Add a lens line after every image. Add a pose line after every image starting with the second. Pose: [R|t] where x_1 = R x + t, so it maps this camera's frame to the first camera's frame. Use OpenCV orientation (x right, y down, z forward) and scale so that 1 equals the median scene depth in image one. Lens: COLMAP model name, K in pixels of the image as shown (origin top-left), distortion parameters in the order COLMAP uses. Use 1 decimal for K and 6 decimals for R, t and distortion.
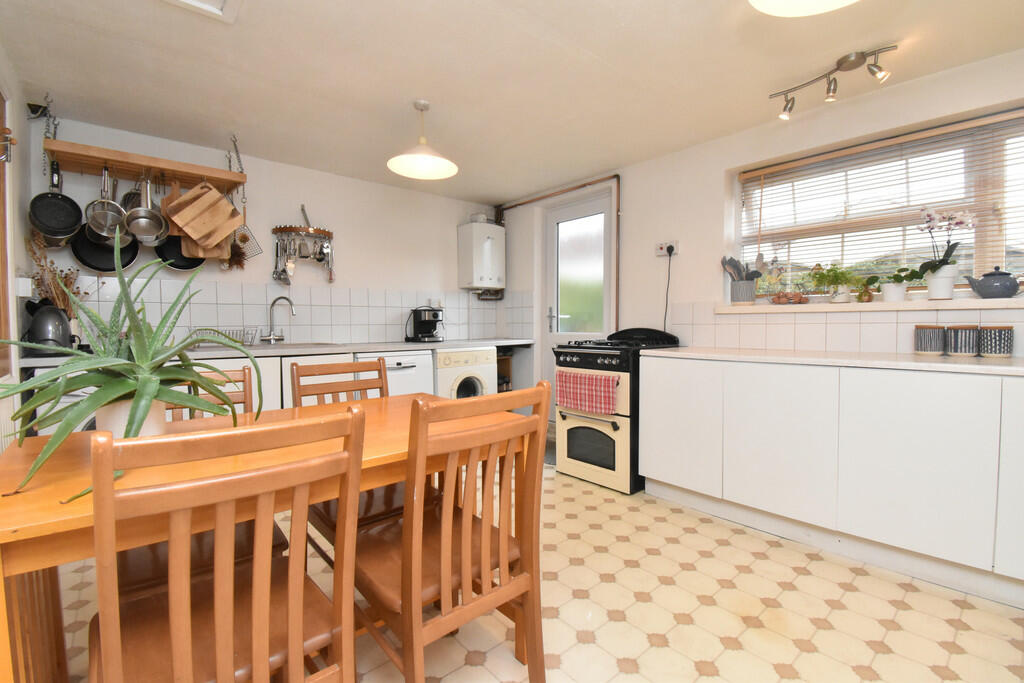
lens RADIAL K [[444.9, 0, 508.8], [0, 444.9, 337.0], [0, 0, 1]] dist [-0.014532, -0.001226]
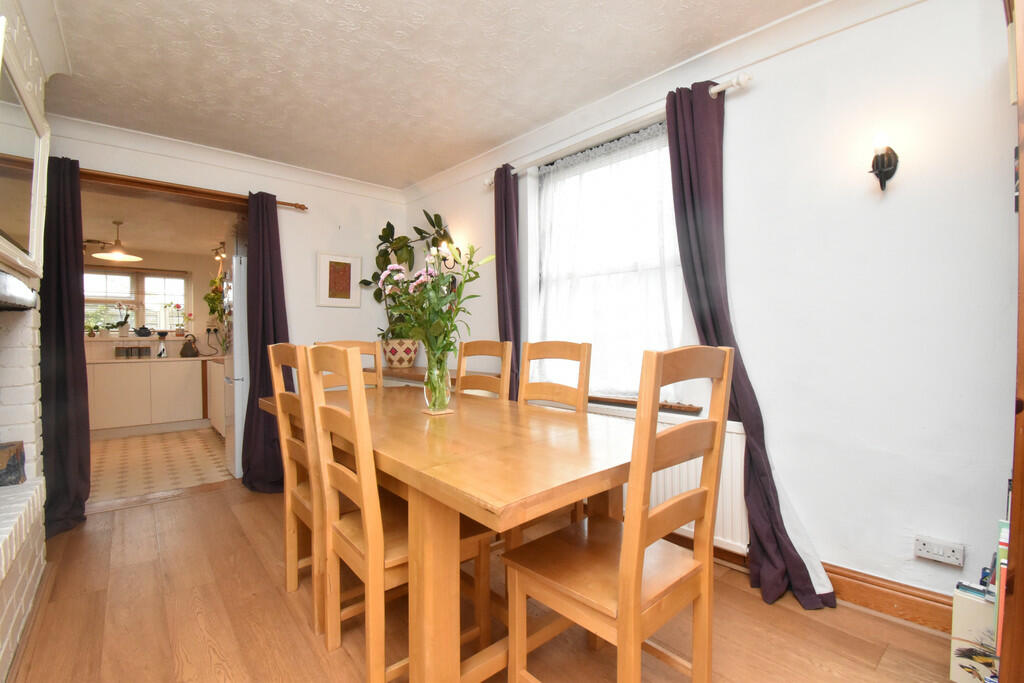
lens RADIAL K [[444.9, 0, 518.5], [0, 444.9, 341.2], [0, 0, 1]] dist [-0.014532, -0.001226]
pose [[-0.008383, -0.004343, 0.999955, -1.356915], [0.041941, 0.999109, 0.004691, 0.021198], [-0.999085, 0.041979, -0.008193, -1.082975]]
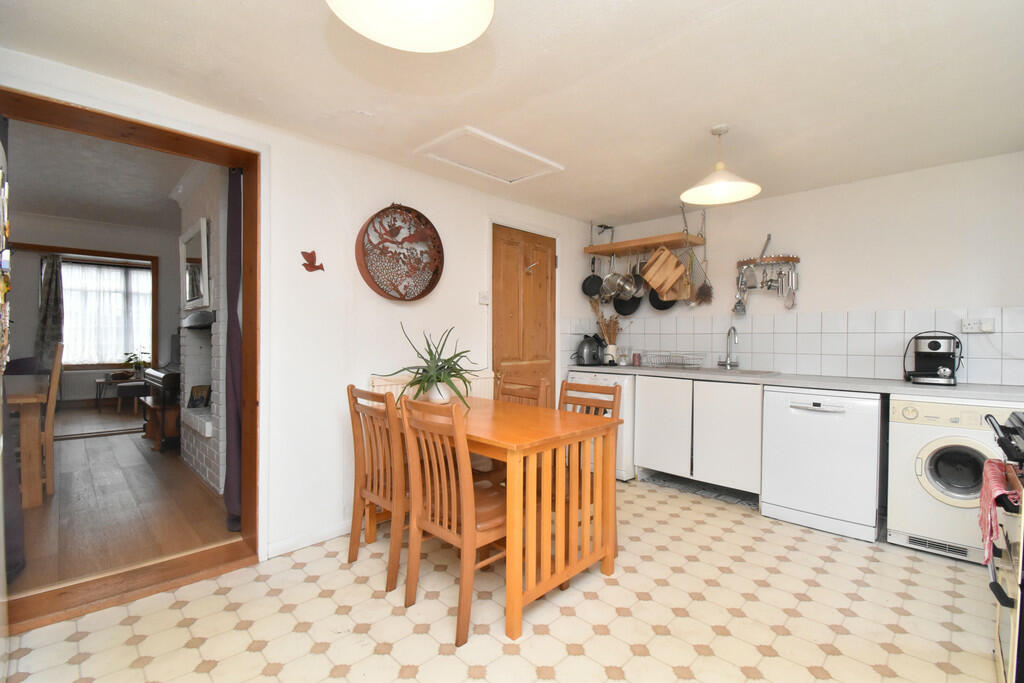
lens RADIAL K [[444.9, 0, 510.0], [0, 444.9, 338.9], [0, 0, 1]] dist [-0.014532, -0.001226]
pose [[0.091407, 0.004433, -0.995804, 0.623808], [-0.039702, 0.999211, 0.000804, -0.047134], [0.995022, 0.039462, 0.091511, 0.418557]]
